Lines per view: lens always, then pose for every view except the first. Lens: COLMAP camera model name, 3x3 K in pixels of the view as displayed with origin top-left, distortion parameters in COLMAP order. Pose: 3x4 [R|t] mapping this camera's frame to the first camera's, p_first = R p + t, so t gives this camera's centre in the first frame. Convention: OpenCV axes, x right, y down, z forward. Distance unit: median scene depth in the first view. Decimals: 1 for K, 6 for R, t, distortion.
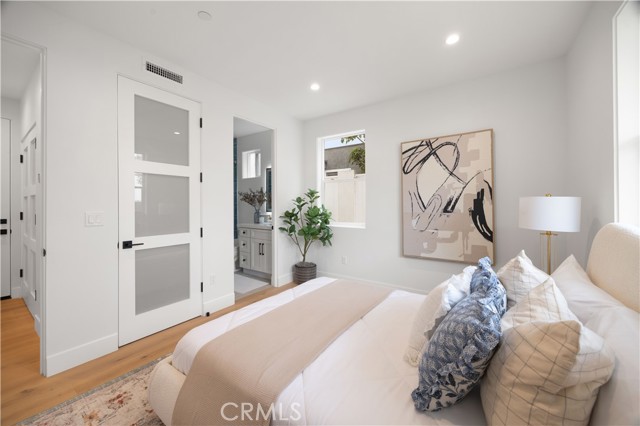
lens RADIAL K [[250.9, 0, 320.3], [0, 250.9, 206.7], [0, 0, 1]] dist [-0.000279, 0.000033]
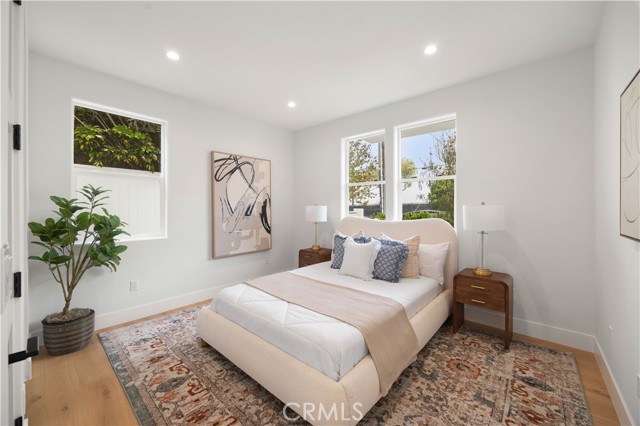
lens RADIAL K [[250.9, 0, 322.3], [0, 250.9, 210.4], [0, 0, 1]] dist [-0.000279, 0.000033]
pose [[0.103091, -0.003067, 0.994667, -0.742834], [0.010341, 0.999945, 0.002012, -0.003345], [-0.994618, 0.010078, 0.103117, 0.477909]]
